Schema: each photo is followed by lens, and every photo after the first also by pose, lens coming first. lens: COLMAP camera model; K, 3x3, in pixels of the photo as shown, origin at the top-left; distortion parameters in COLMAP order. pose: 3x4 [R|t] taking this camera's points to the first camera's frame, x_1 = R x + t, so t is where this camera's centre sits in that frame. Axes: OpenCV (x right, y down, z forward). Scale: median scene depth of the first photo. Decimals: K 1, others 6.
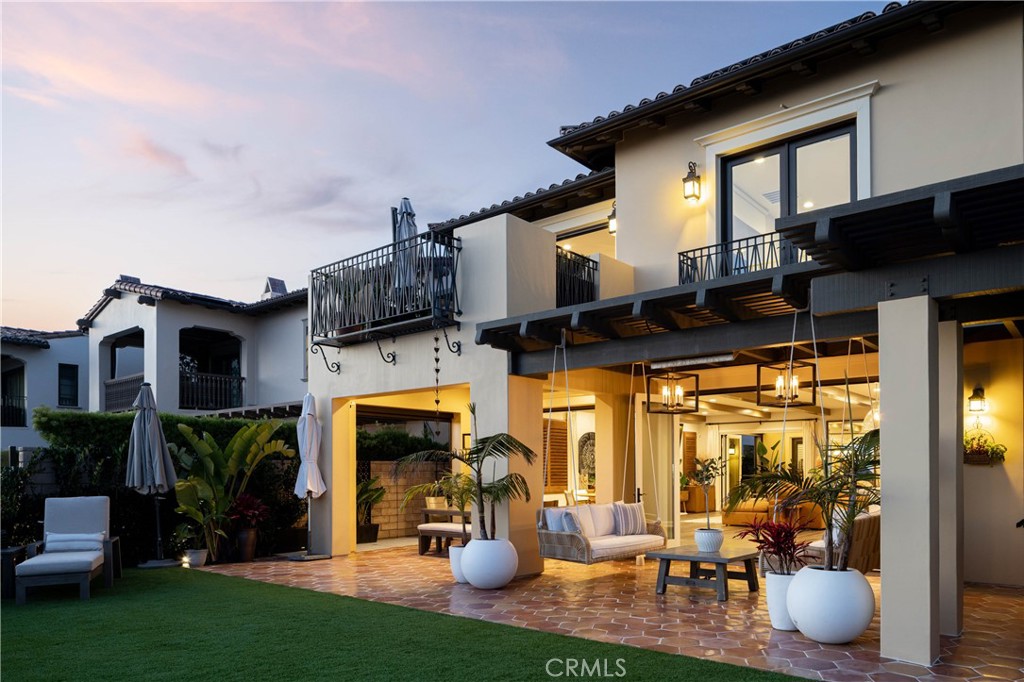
lens RADIAL K [[689.0, 0, 590.4], [0, 689.0, 470.1], [0, 0, 1]] dist [-0.020413, -0.000827]
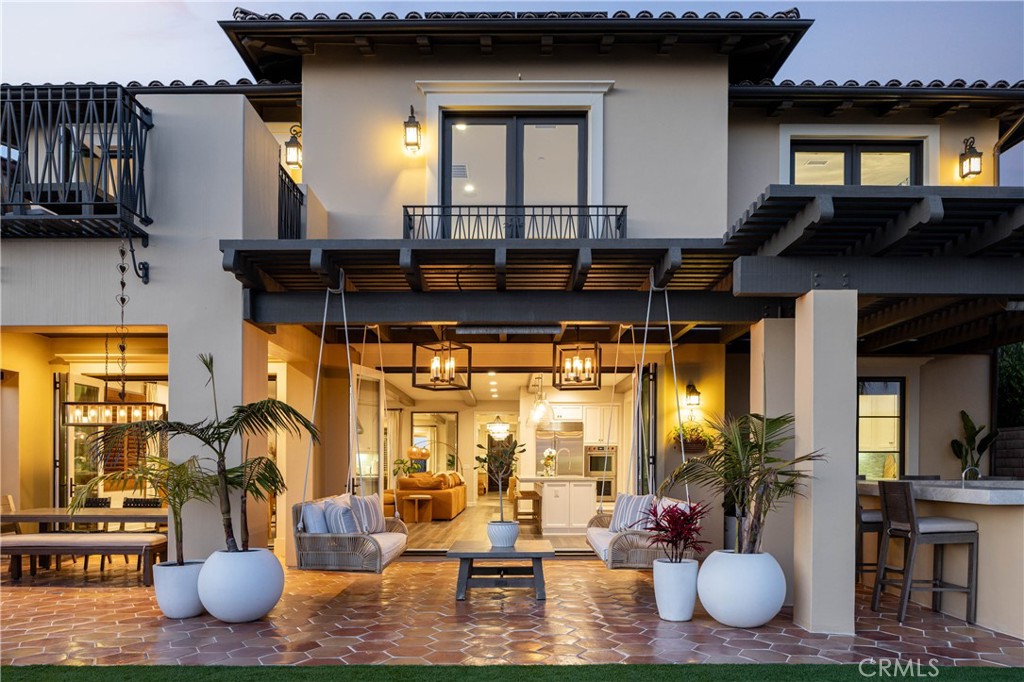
lens RADIAL K [[695.3, 0, 512.8], [0, 695.3, 452.1], [0, 0, 1]] dist [-0.002329, -0.000842]
pose [[0.801543, 0.013489, 0.597785, -0.278495], [-0.009073, 0.999905, -0.010398, 0.003702], [-0.597869, 0.002911, 0.801589, 0.210882]]
